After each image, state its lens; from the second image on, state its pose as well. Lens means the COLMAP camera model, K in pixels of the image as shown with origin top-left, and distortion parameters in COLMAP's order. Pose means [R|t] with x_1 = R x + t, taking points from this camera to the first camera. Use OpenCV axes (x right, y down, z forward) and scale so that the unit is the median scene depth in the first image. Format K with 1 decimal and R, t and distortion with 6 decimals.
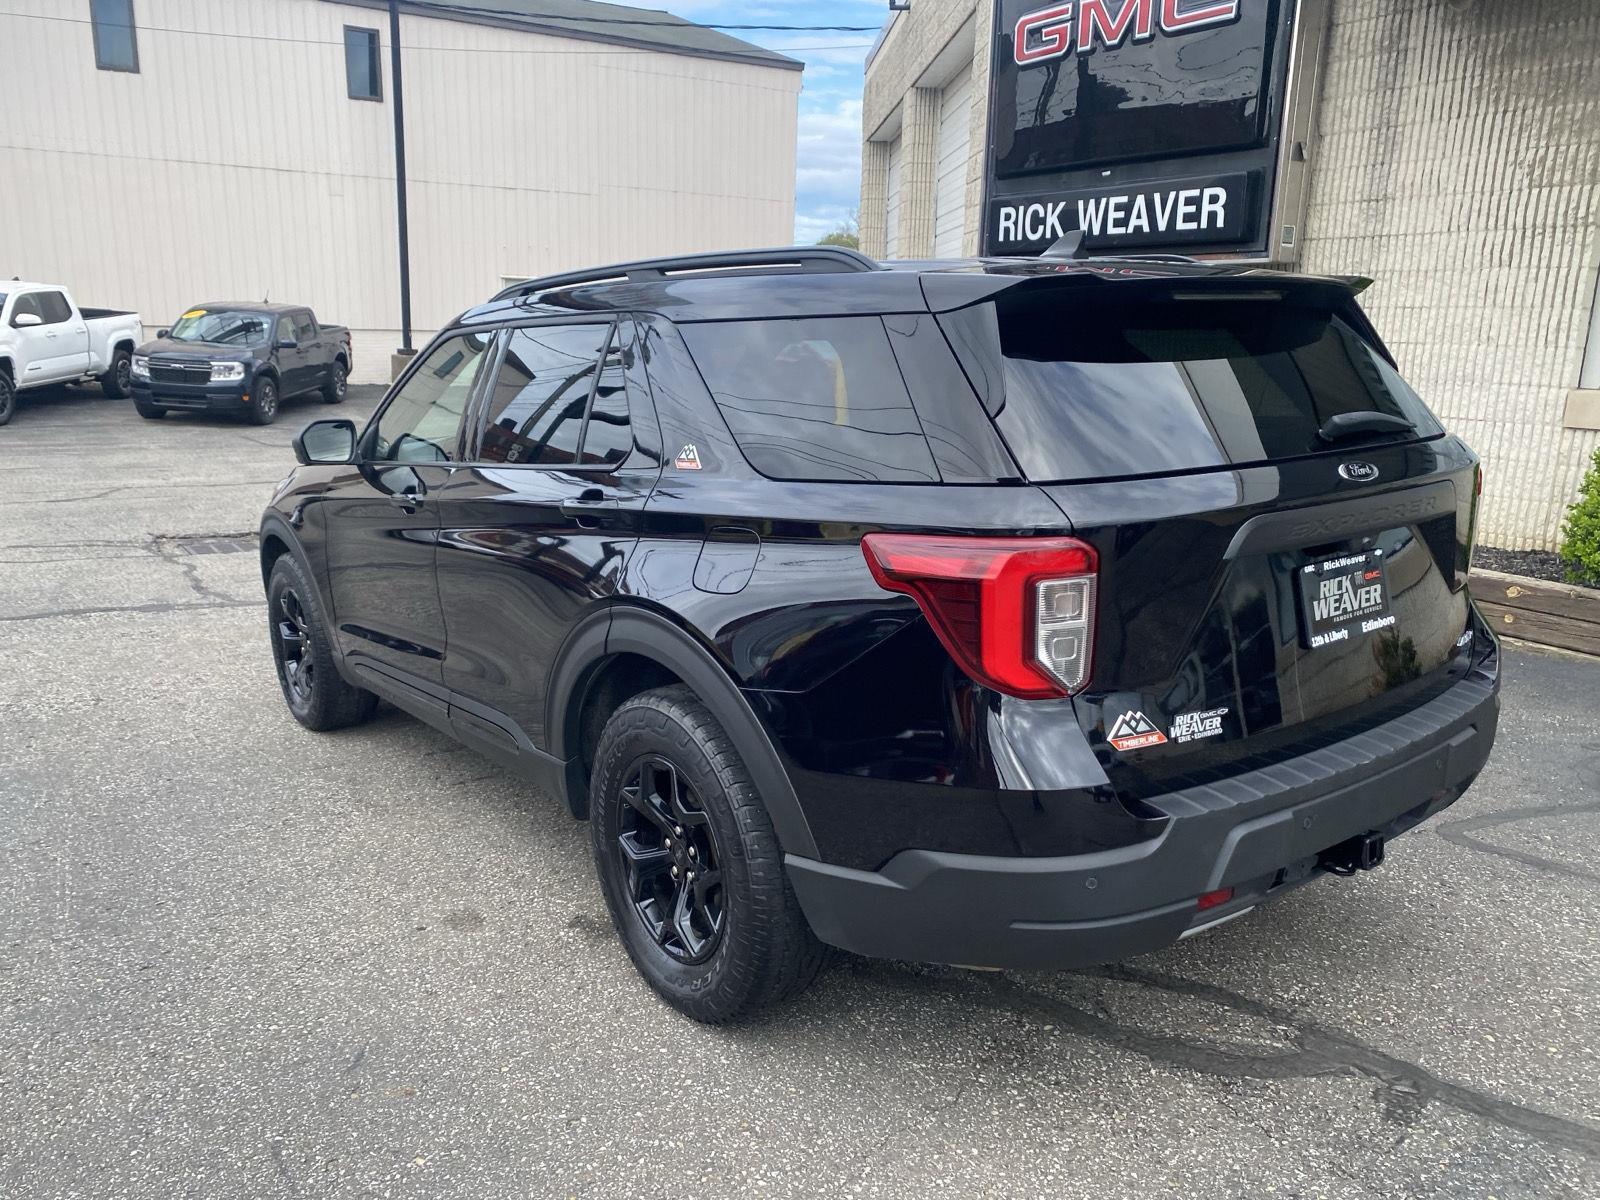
lens RADIAL K [[1223.1, 0, 764.1], [0, 1223.1, 599.6], [0, 0, 1]] dist [0.026180, -0.014646]
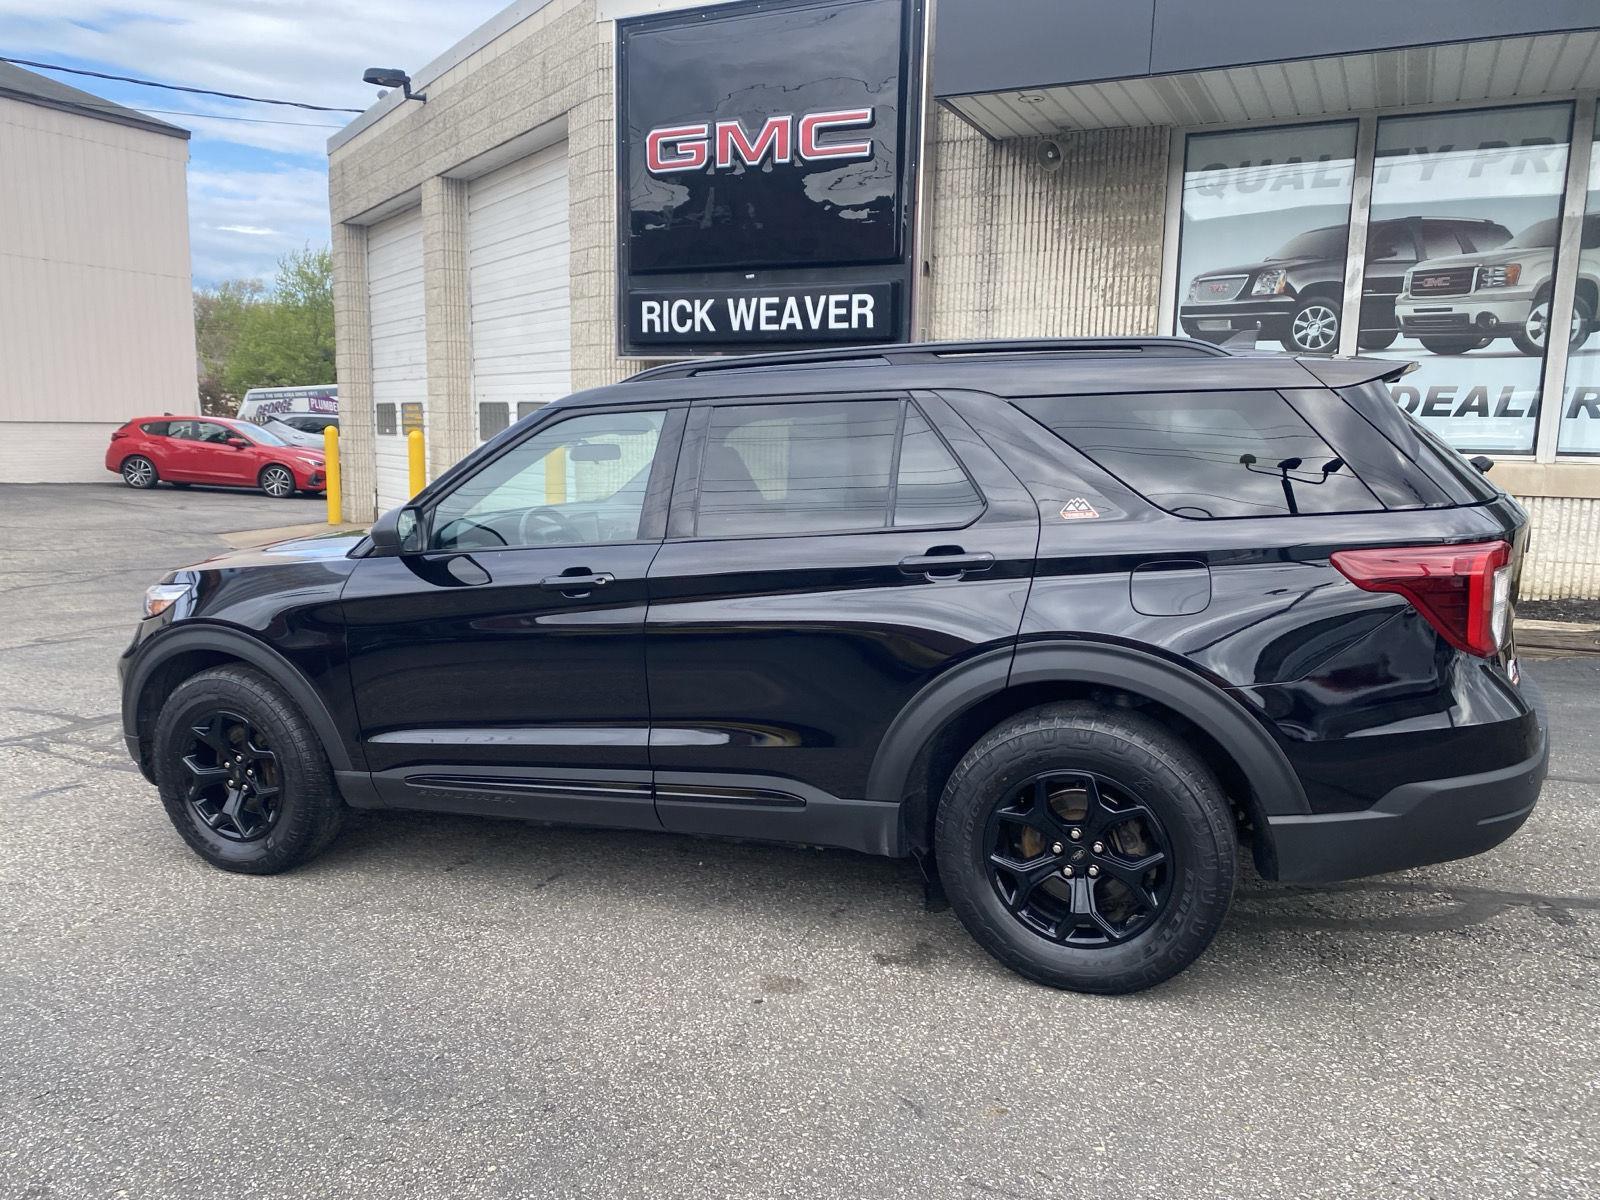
lens RADIAL K [[1223.1, 0, 773.0], [0, 1223.1, 613.0], [0, 0, 1]] dist [0.026180, -0.014646]
pose [[0.860101, -0.085442, 0.502918, -0.358676], [0.115160, 0.992945, -0.028256, -0.007282], [-0.496956, 0.082219, 0.863872, 0.053593]]
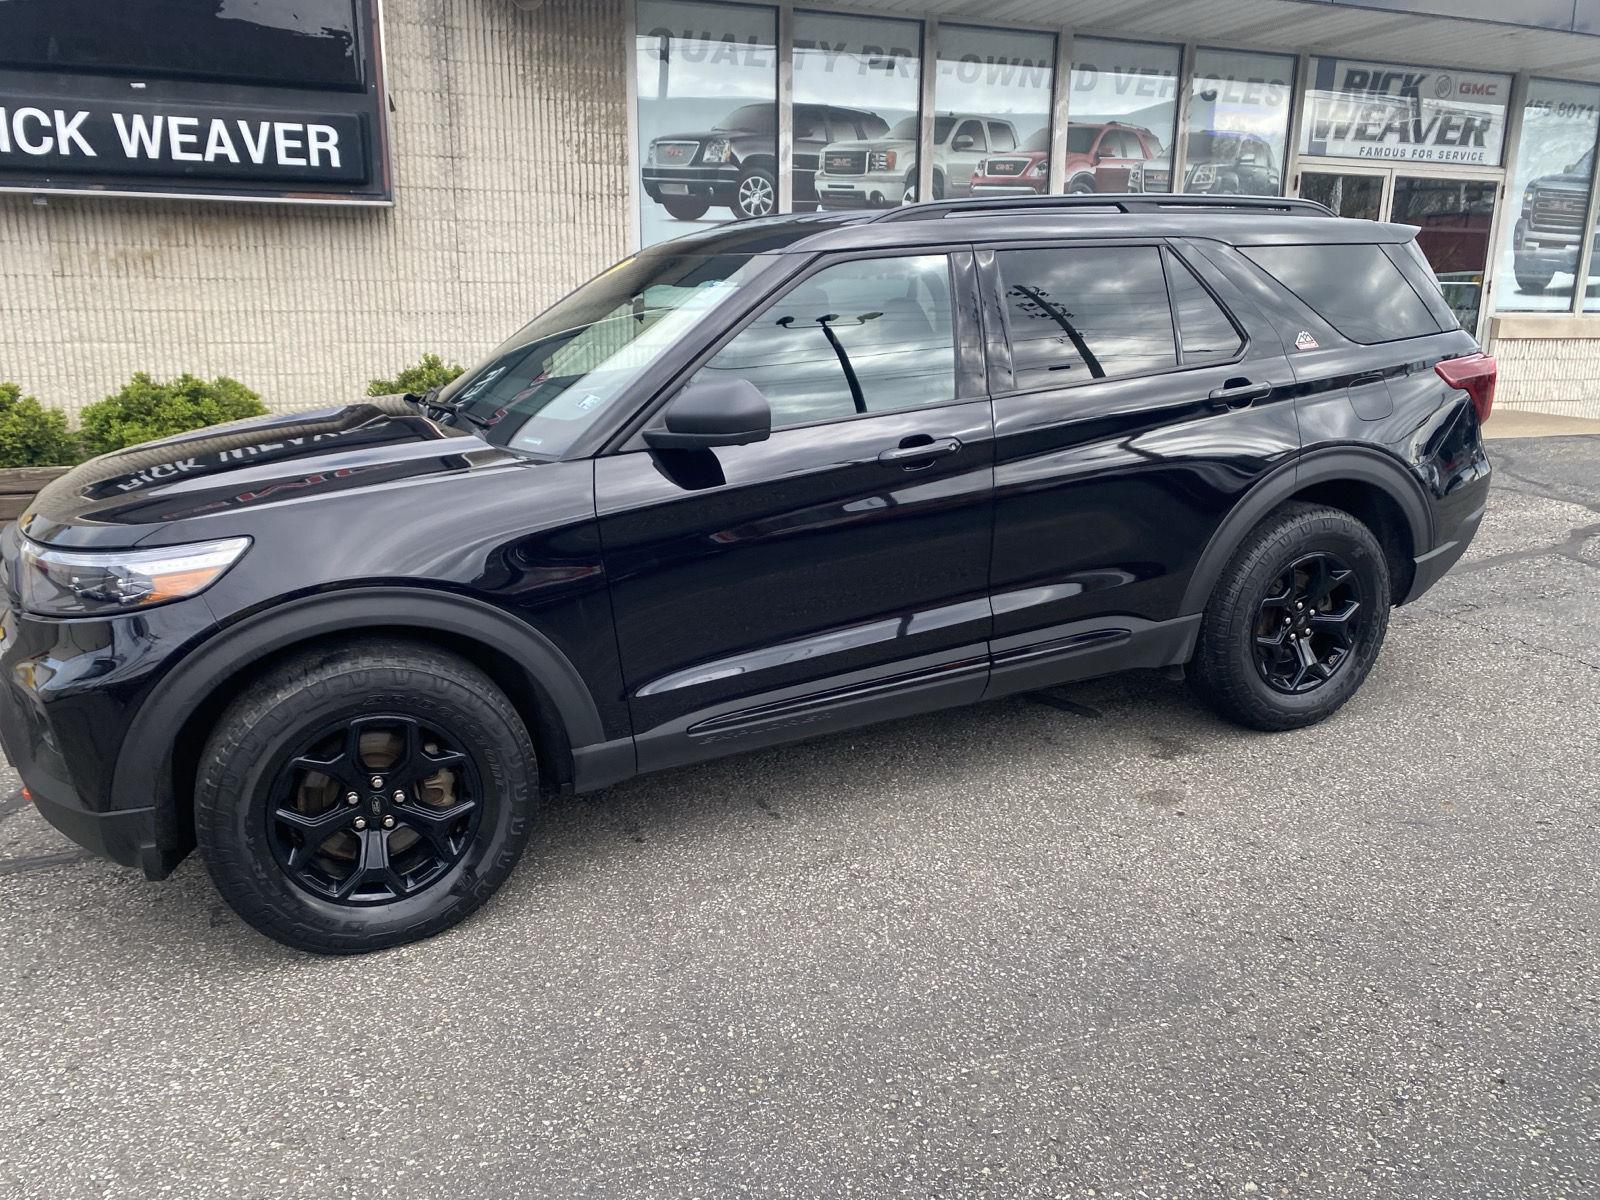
lens RADIAL K [[1223.1, 0, 771.4], [0, 1223.1, 596.3], [0, 0, 1]] dist [0.026180, -0.014646]
pose [[0.215963, -0.245039, 0.945154, -0.642102], [0.215294, 0.956123, 0.198689, -0.099565], [-0.952370, 0.160577, 0.259243, 0.502015]]
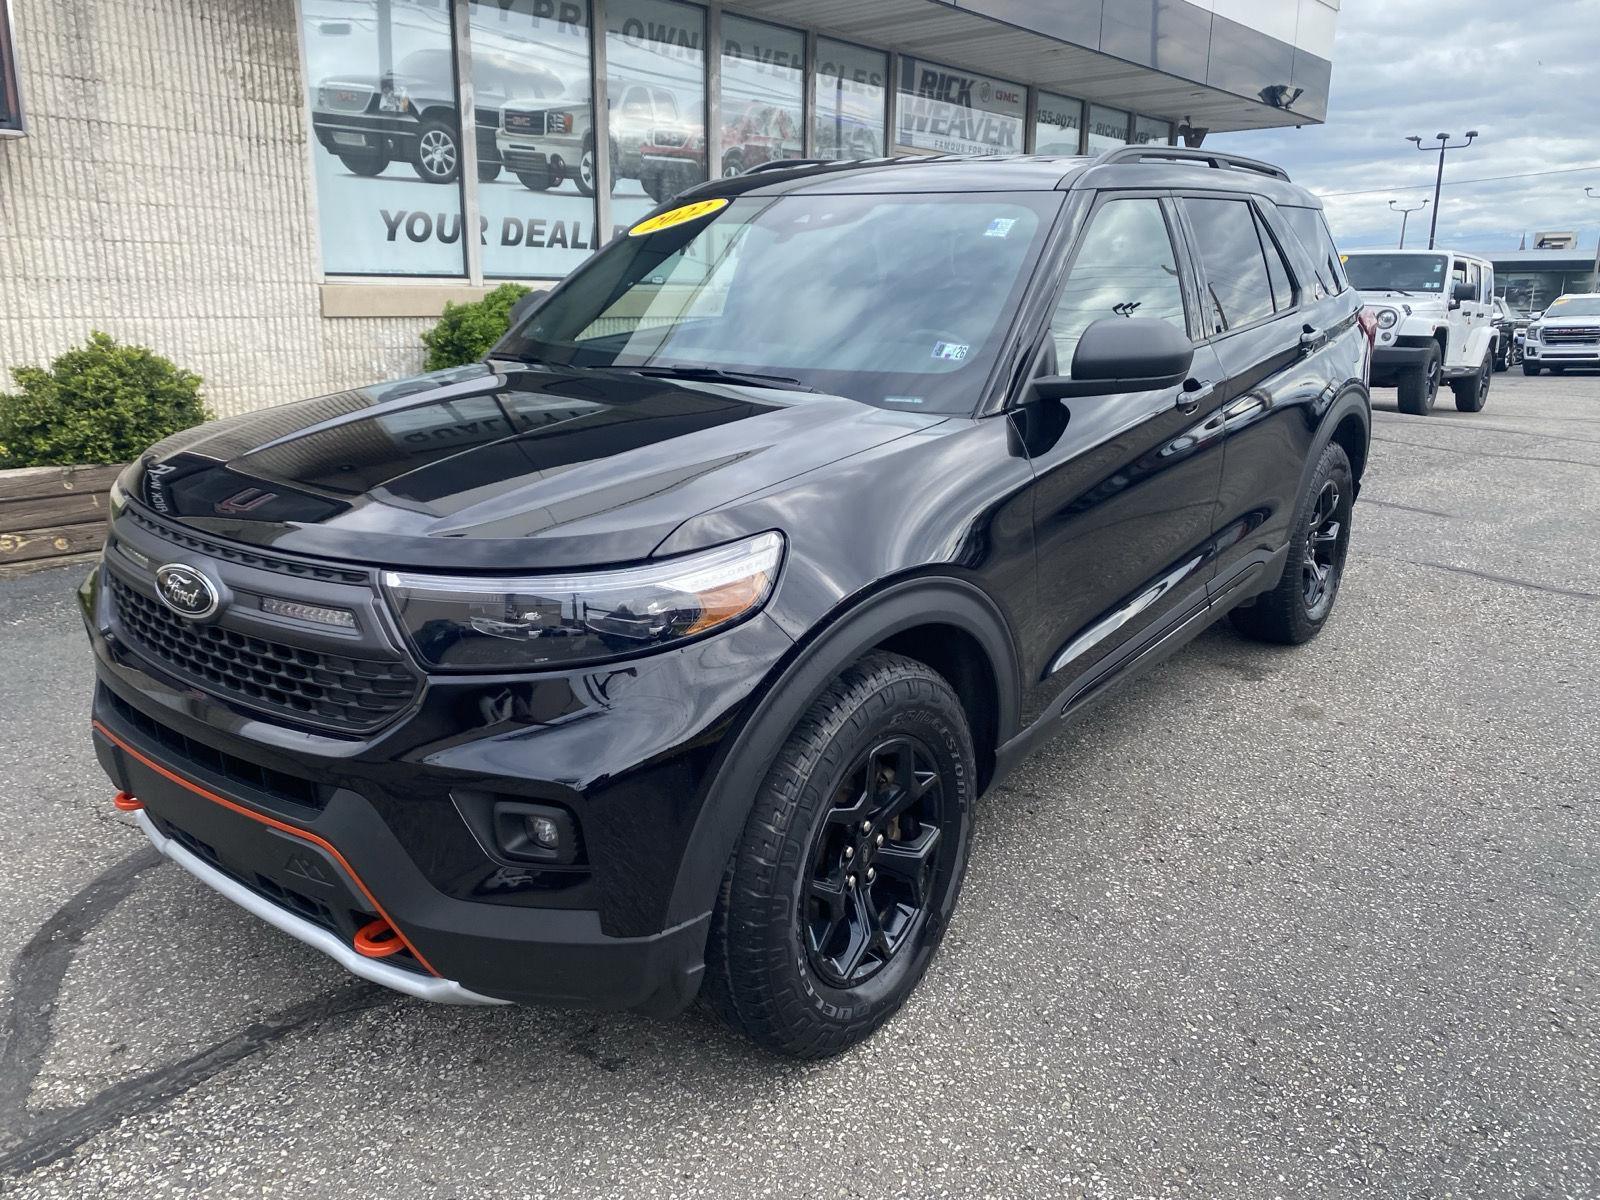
lens RADIAL K [[1223.1, 0, 771.1], [0, 1223.1, 587.2], [0, 0, 1]] dist [0.026180, -0.014646]
pose [[-0.261329, -0.244072, 0.933882, -0.580231], [0.203586, 0.931801, 0.300498, -0.153042], [-0.943536, 0.268654, -0.193817, 0.828461]]
